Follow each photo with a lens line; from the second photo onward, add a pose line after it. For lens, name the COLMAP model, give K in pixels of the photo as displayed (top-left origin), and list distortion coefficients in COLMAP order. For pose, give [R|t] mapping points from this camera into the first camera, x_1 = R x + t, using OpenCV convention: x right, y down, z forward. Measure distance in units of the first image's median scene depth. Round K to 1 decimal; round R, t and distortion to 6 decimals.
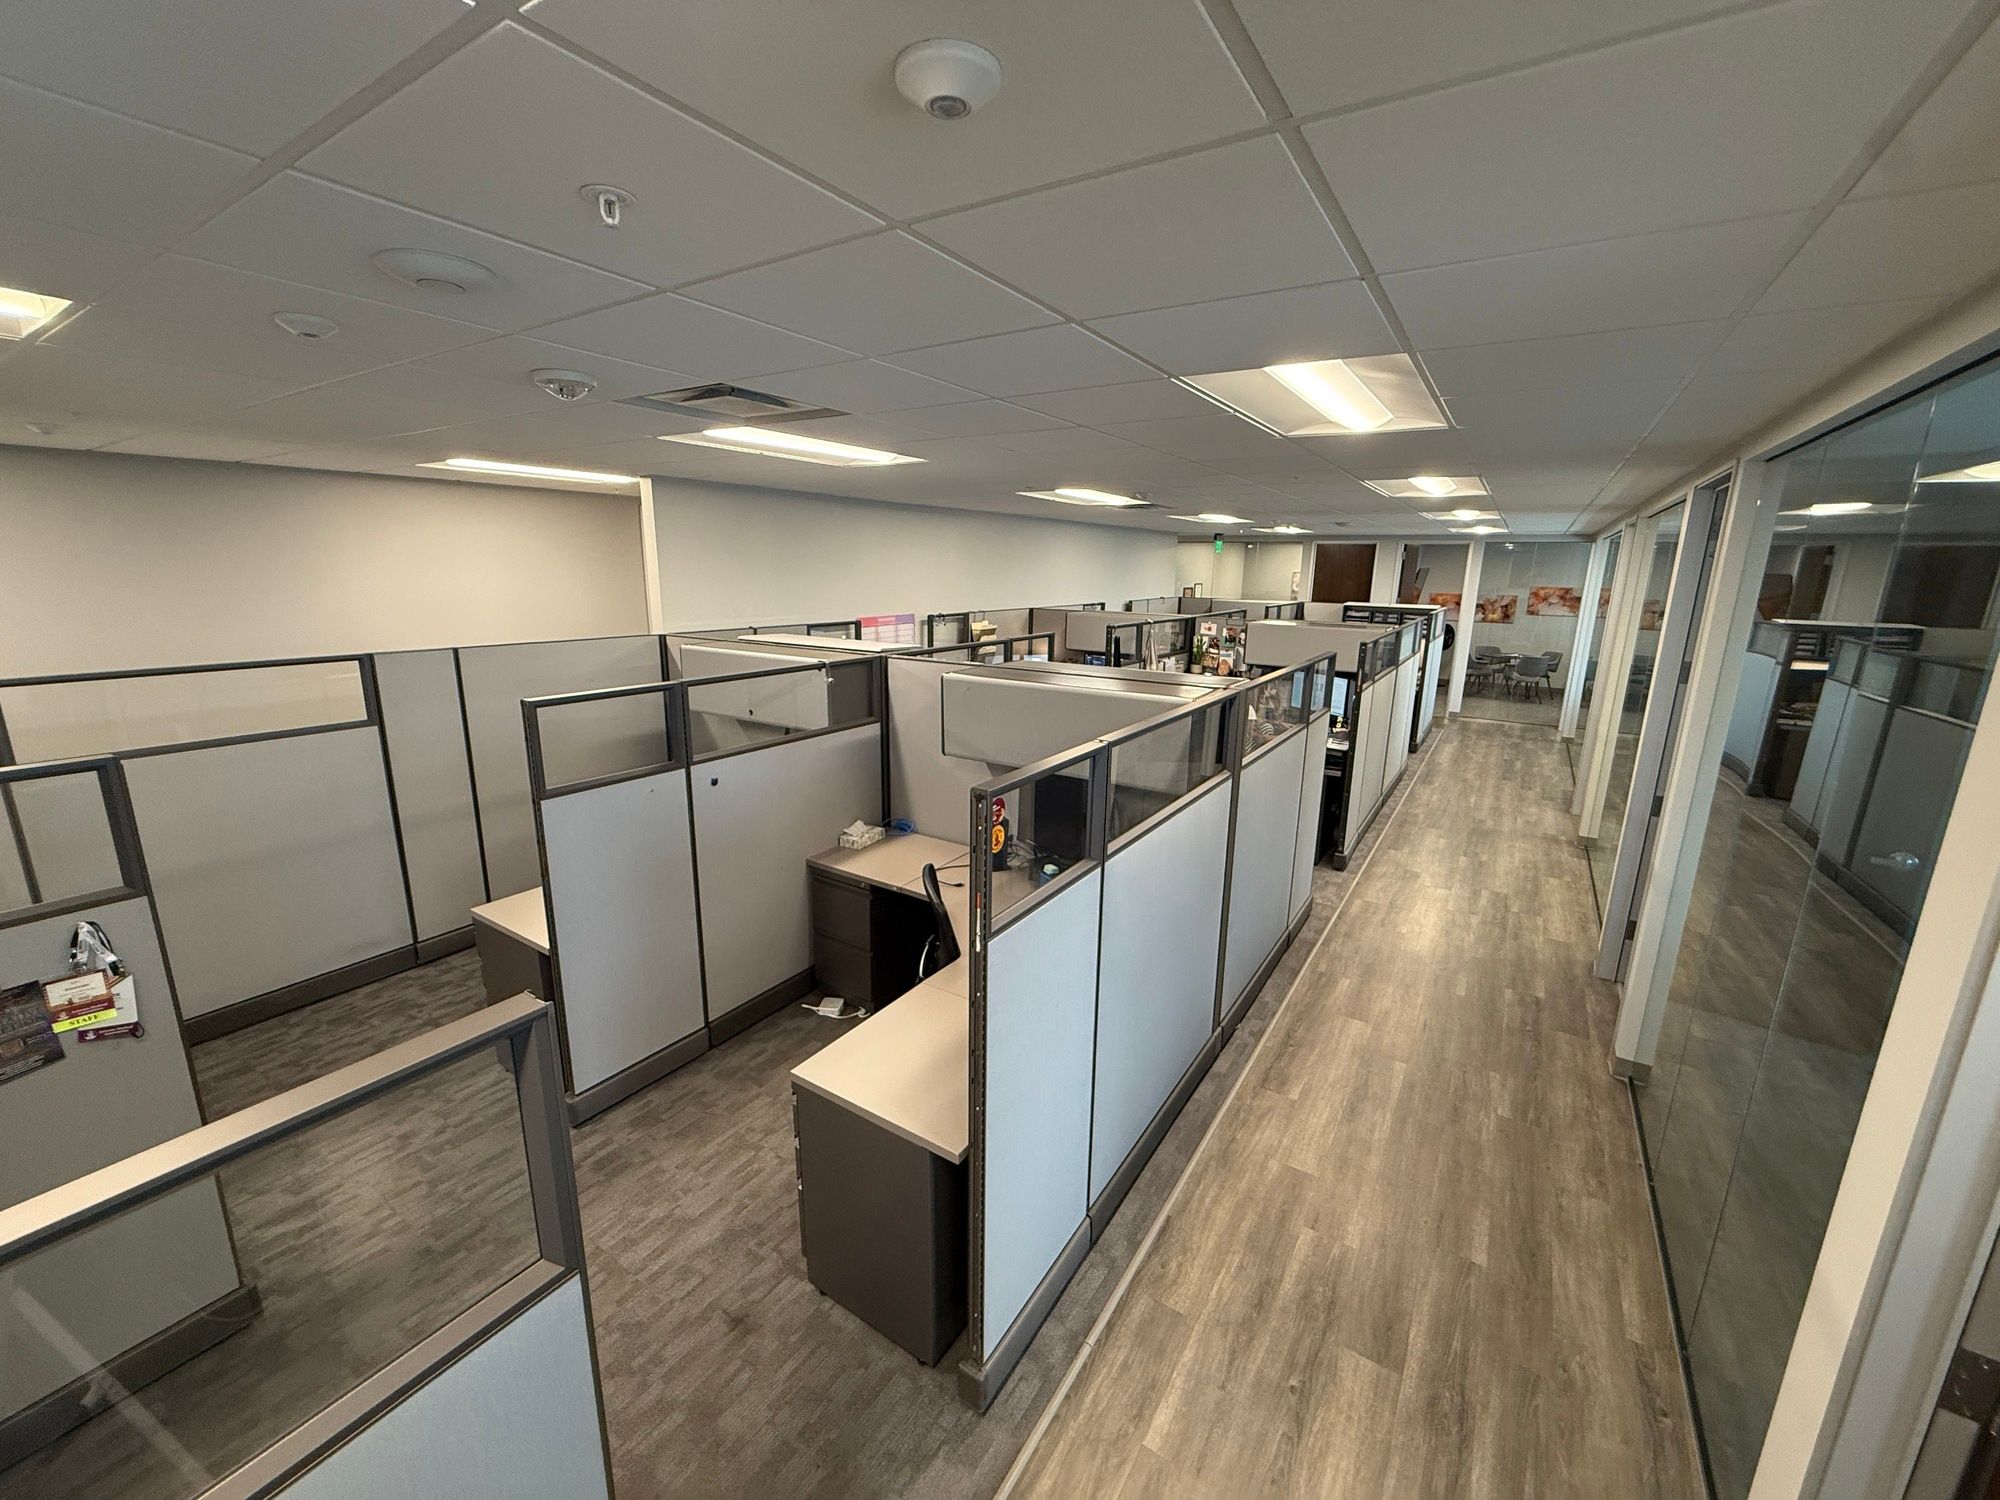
lens RADIAL K [[798.5, 0, 991.3], [0, 798.5, 752.3], [0, 0, 1]] dist [-0.000827, -0.000103]
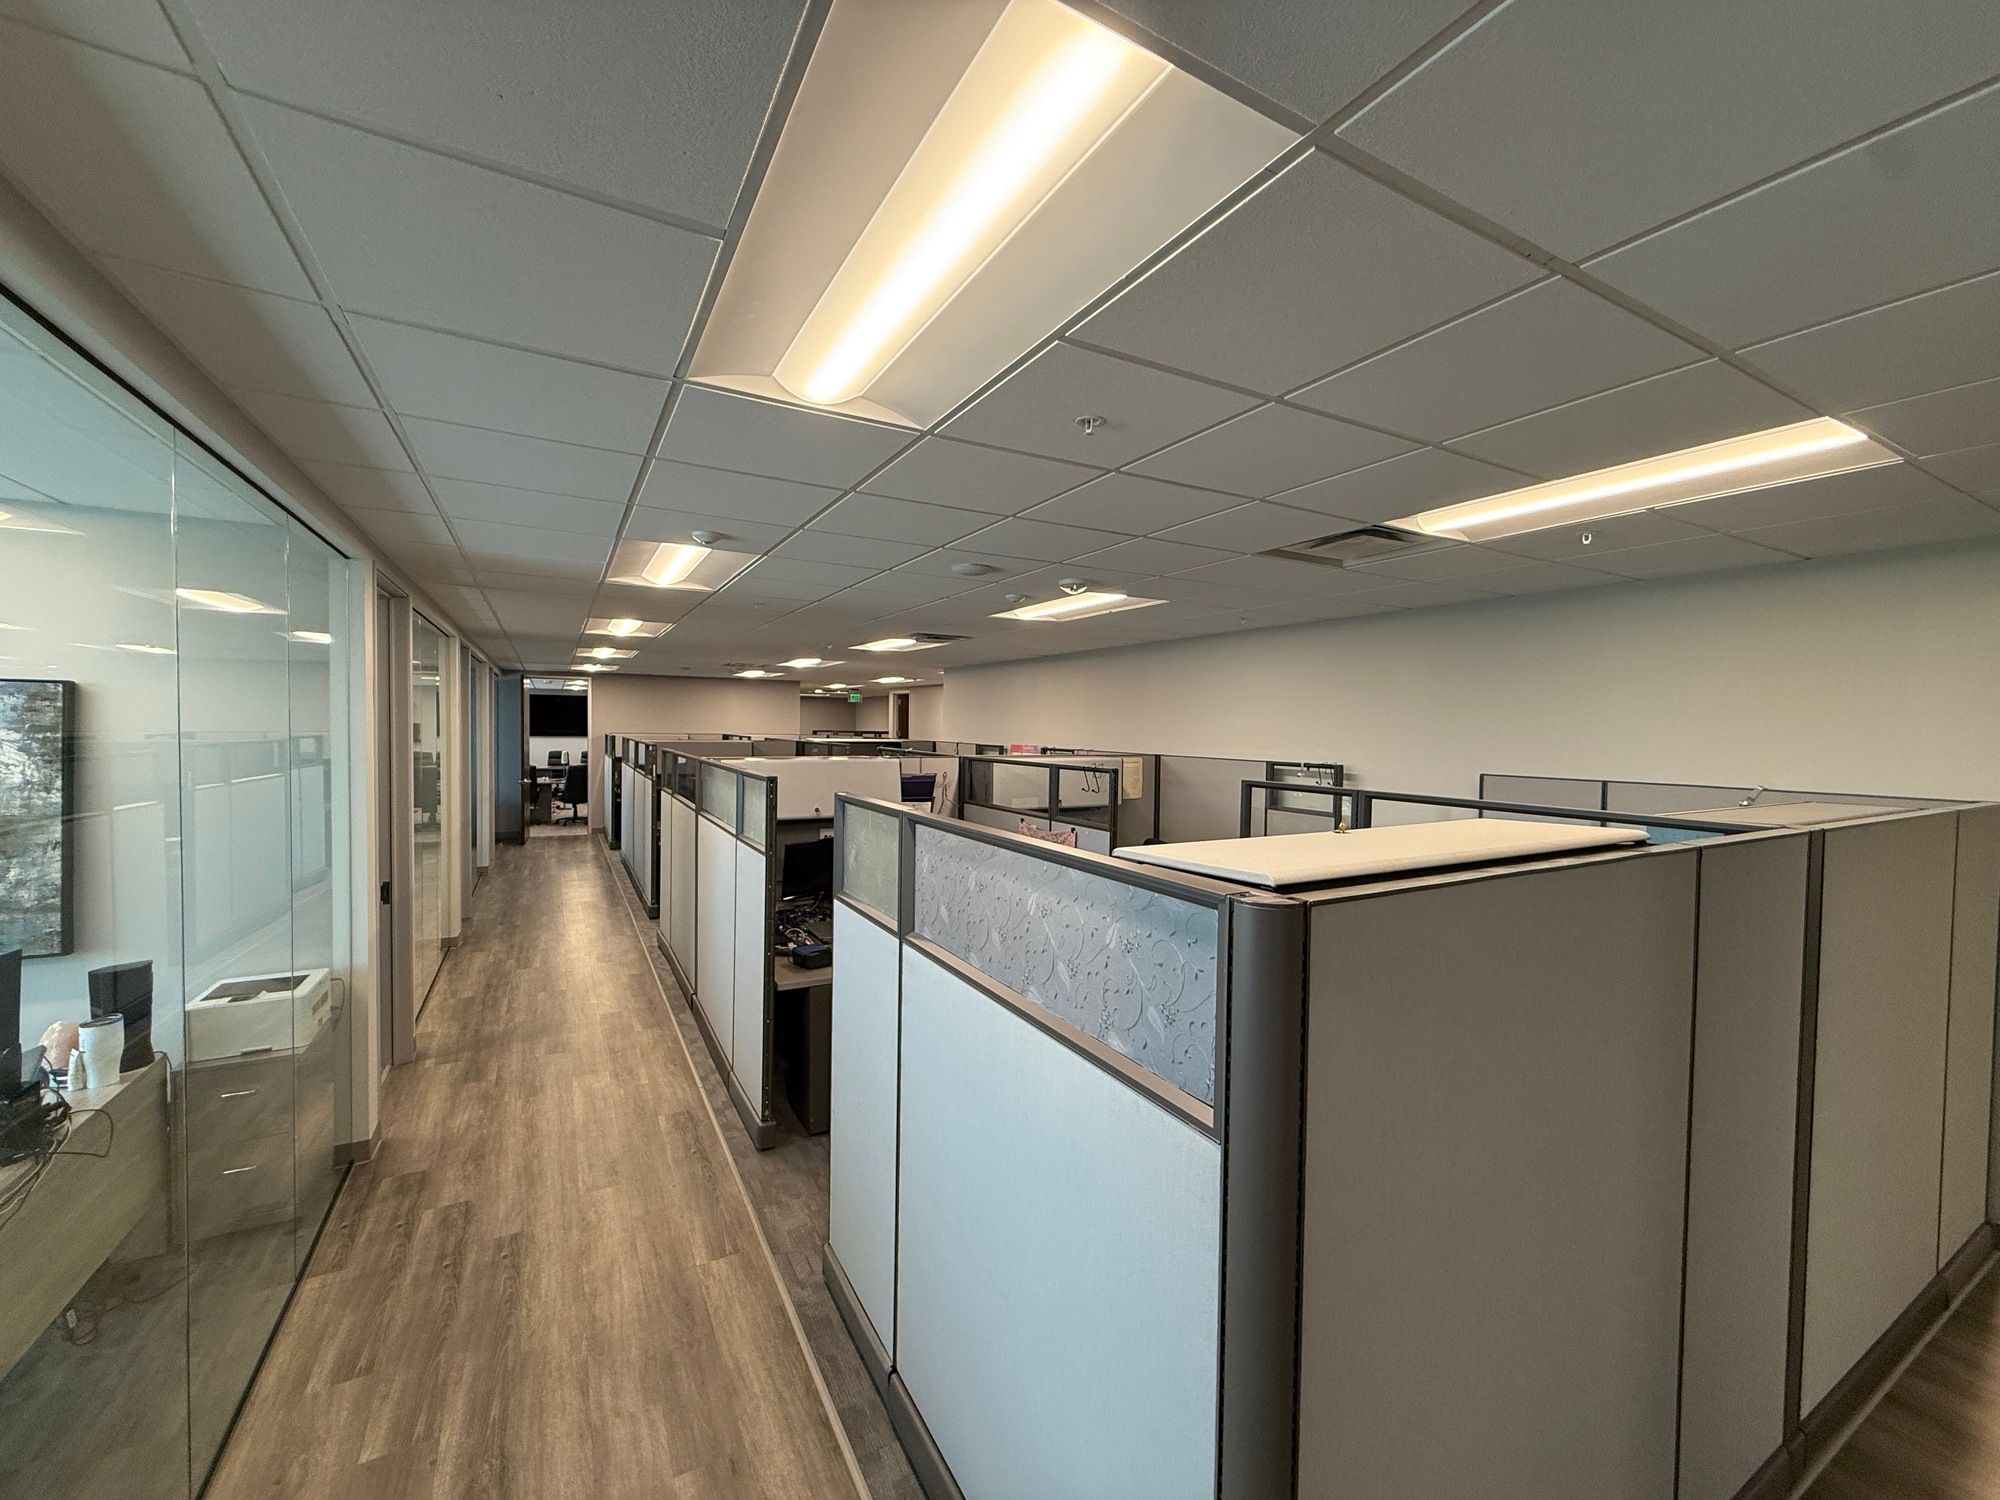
lens RADIAL K [[798.5, 0, 987.7], [0, 798.5, 742.3], [0, 0, 1]] dist [-0.000827, -0.000103]
pose [[-0.466193, -0.010293, -0.884623, 1.100861], [-0.232834, 0.966108, 0.111462, -0.328856], [0.853494, 0.257933, -0.452789, 1.643149]]
